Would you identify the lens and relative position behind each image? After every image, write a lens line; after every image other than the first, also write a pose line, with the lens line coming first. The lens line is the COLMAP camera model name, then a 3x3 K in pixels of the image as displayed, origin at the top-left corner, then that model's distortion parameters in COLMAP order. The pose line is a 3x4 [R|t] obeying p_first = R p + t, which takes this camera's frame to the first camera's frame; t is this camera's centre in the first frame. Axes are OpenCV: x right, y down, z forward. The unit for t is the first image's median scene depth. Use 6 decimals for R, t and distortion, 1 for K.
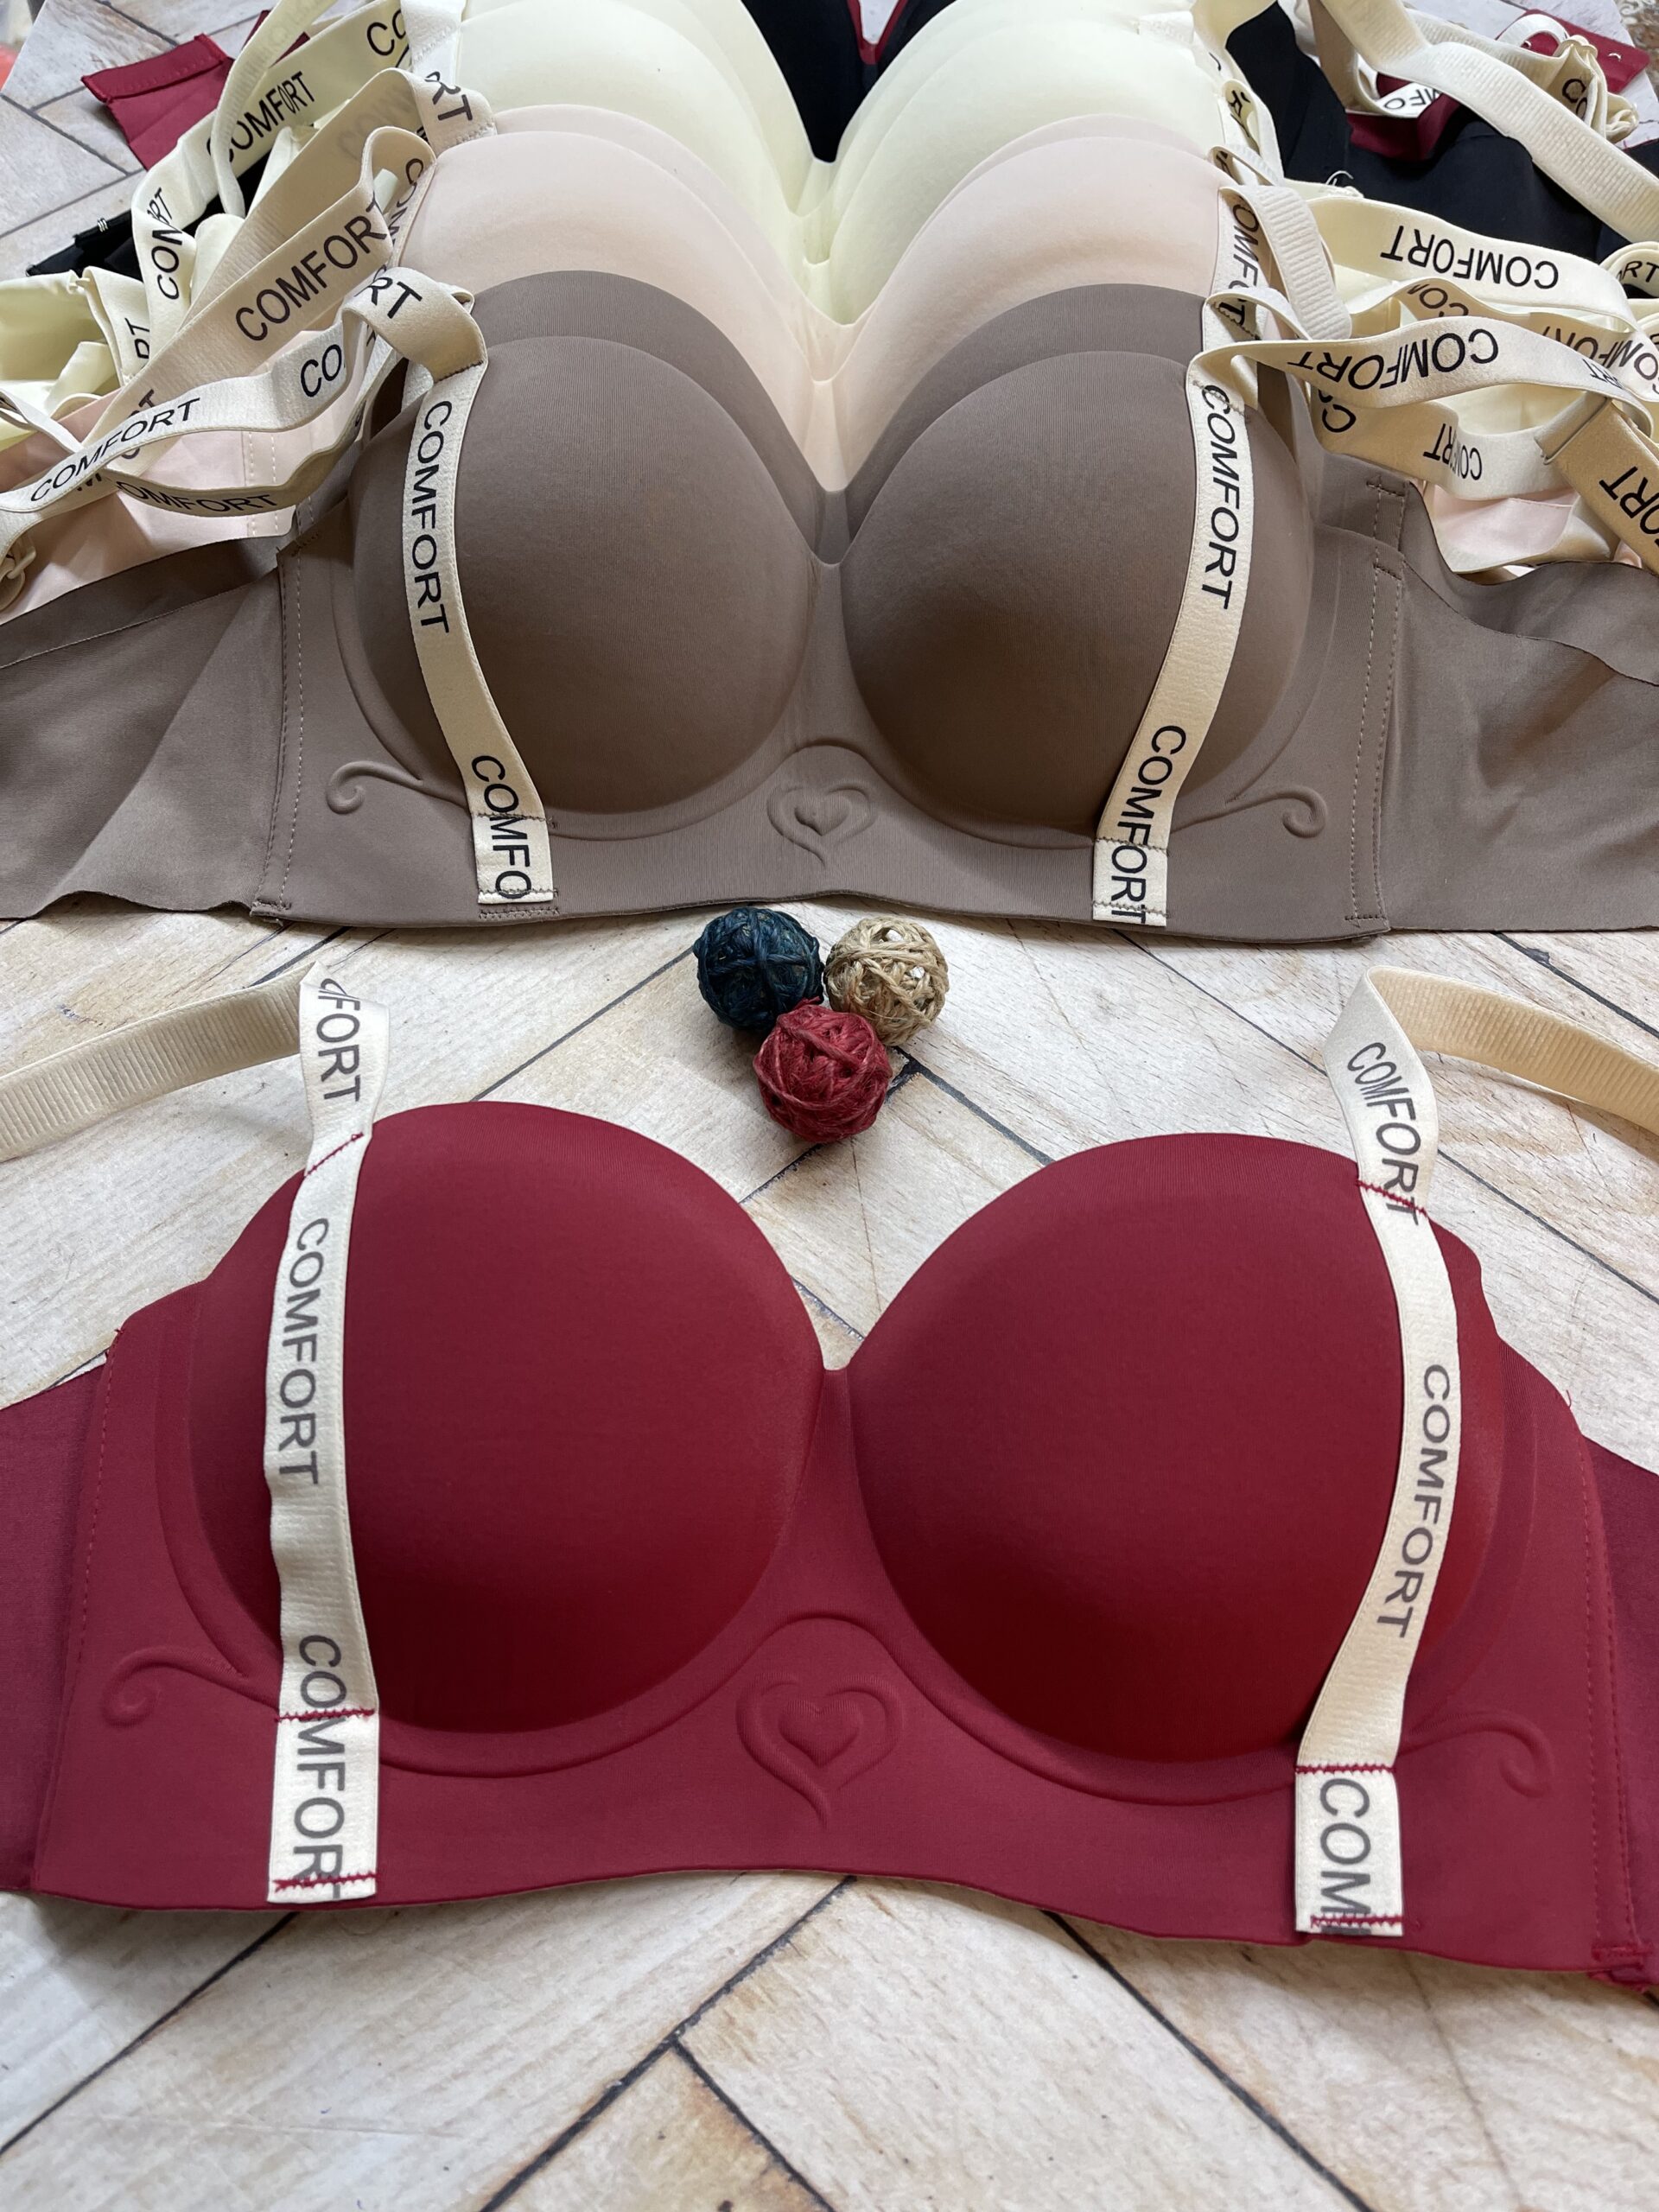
lens RADIAL K [[1736.0, 0, 829.5], [0, 1736.0, 1106.0], [0, 0, 1]] dist [0.042895, -0.071747]
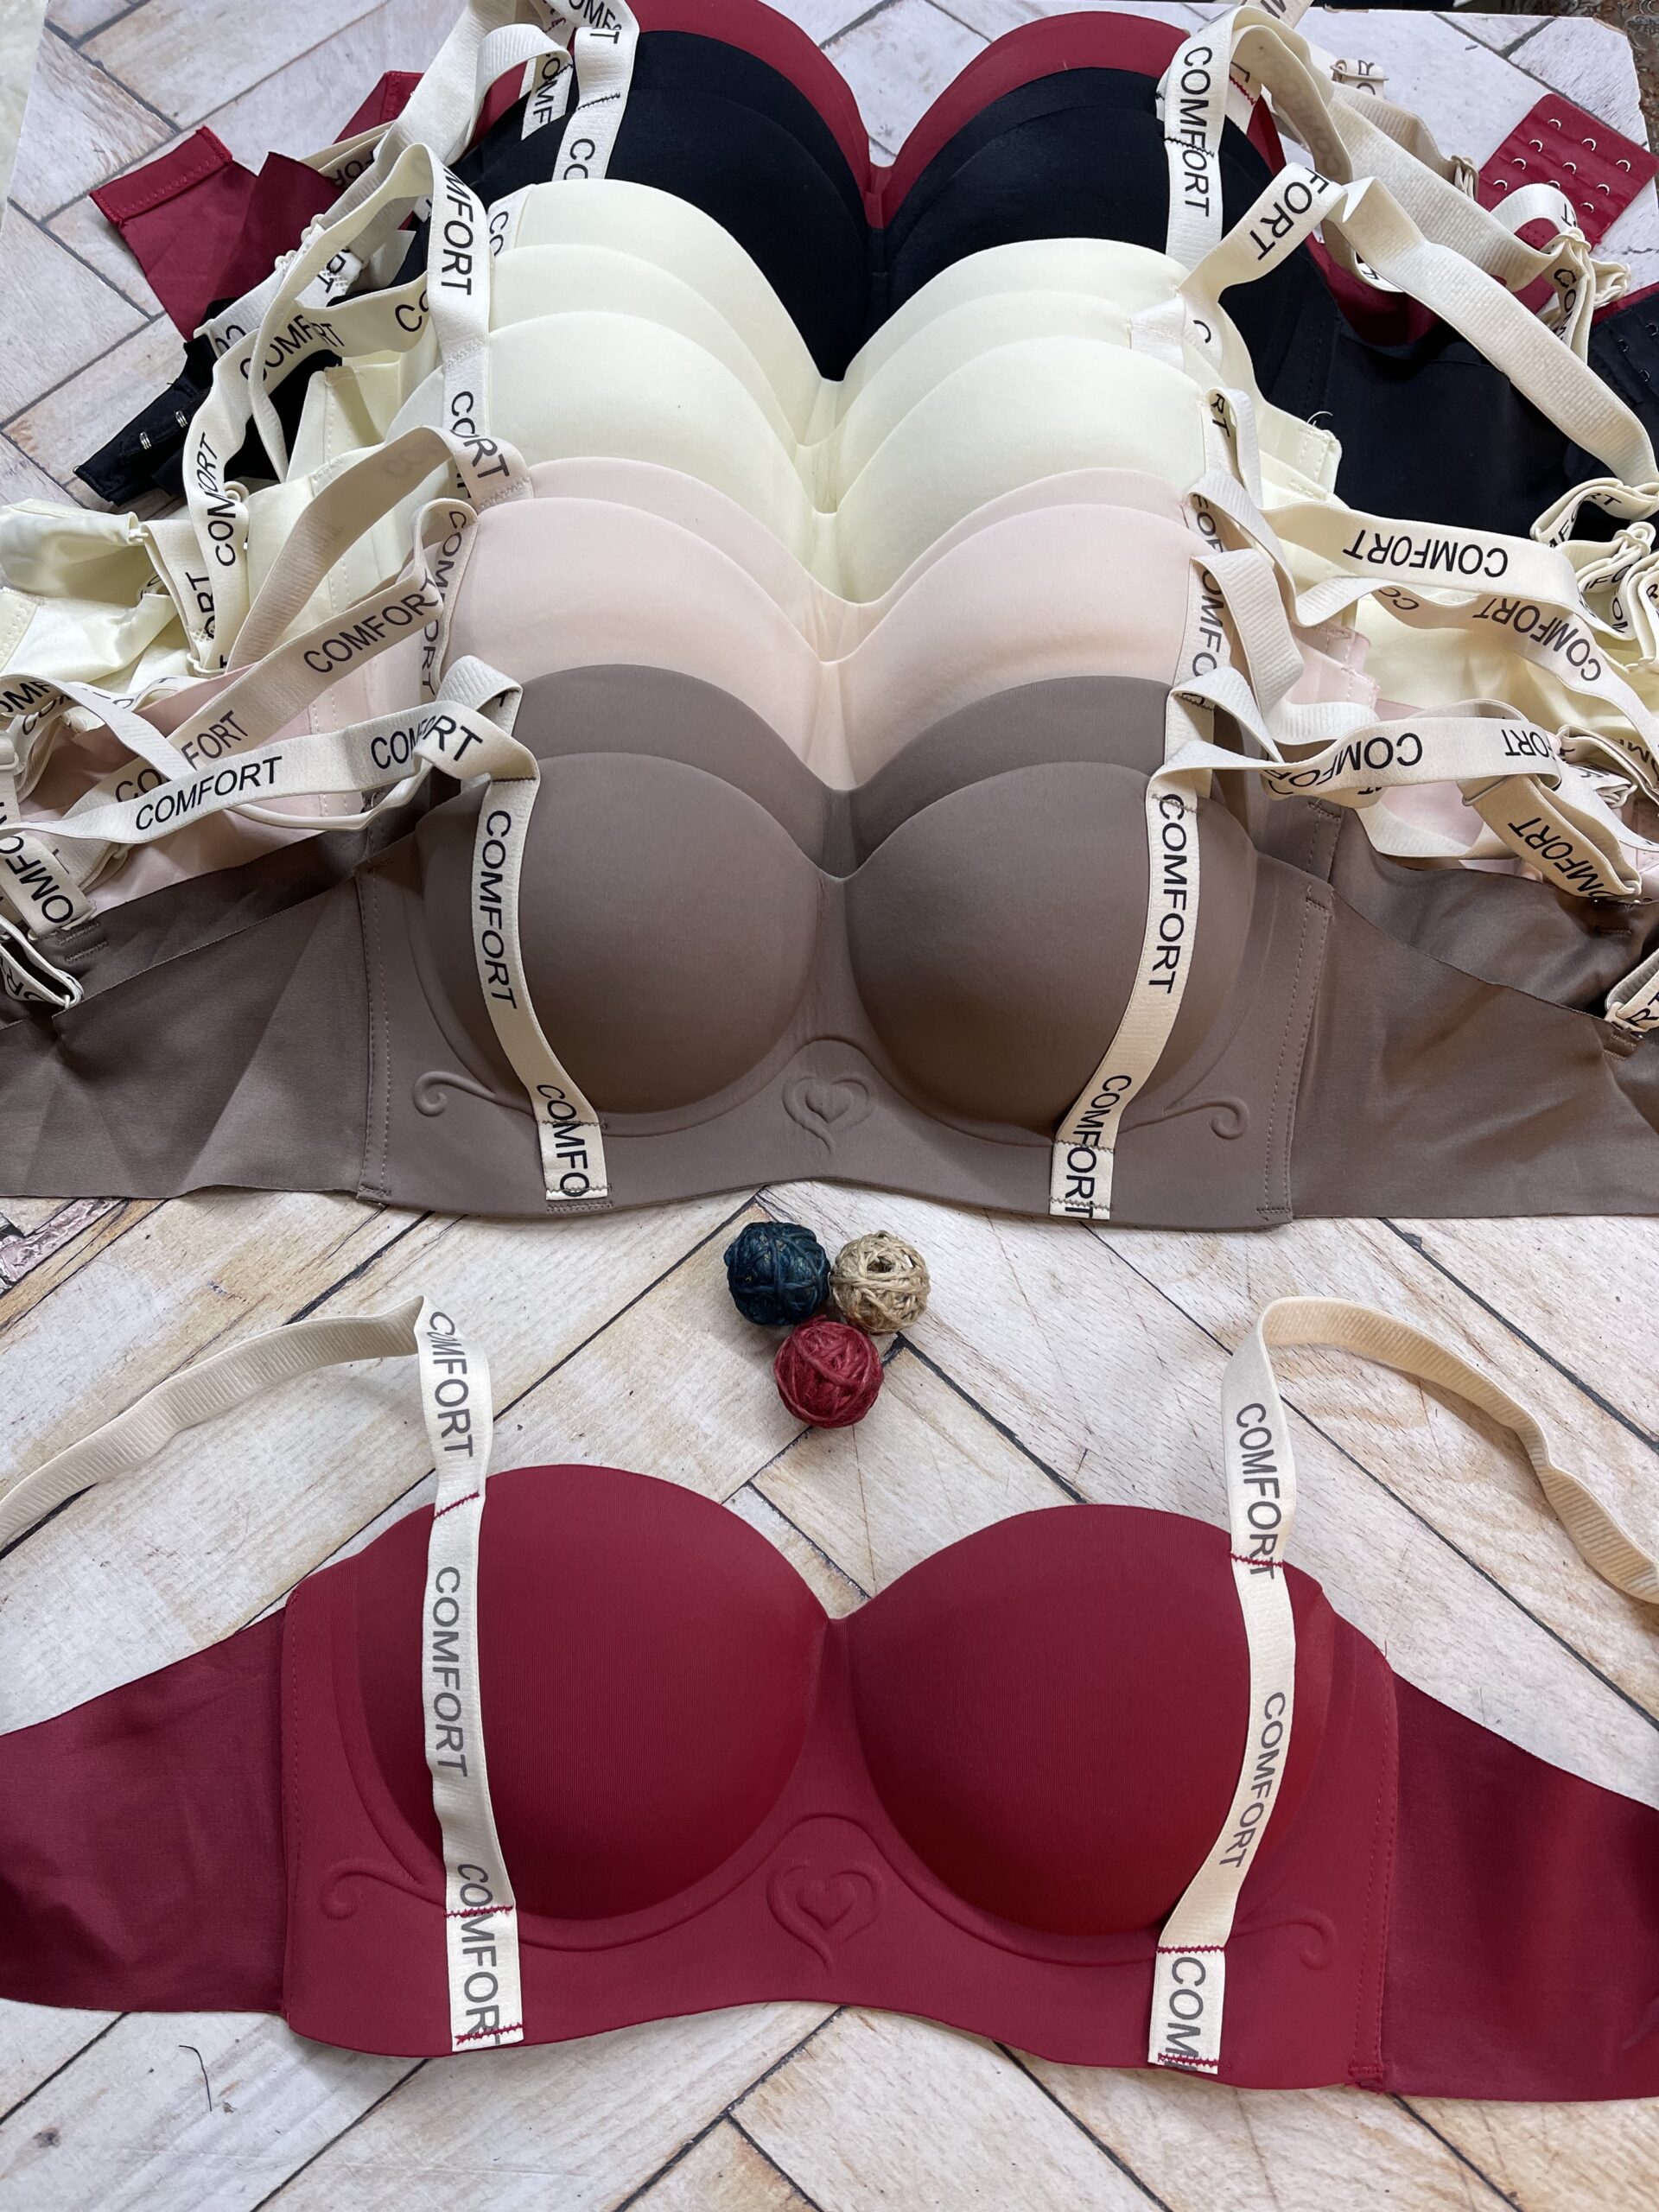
lens RADIAL K [[1736.0, 0, 829.5], [0, 1736.0, 1106.0], [0, 0, 1]] dist [0.042895, -0.071747]
pose [[0.999987, 0.004156, 0.002978, -0.007795], [-0.004780, 0.966705, 0.255848, -0.533651], [-0.001816, -0.255859, 0.966712, -0.172427]]
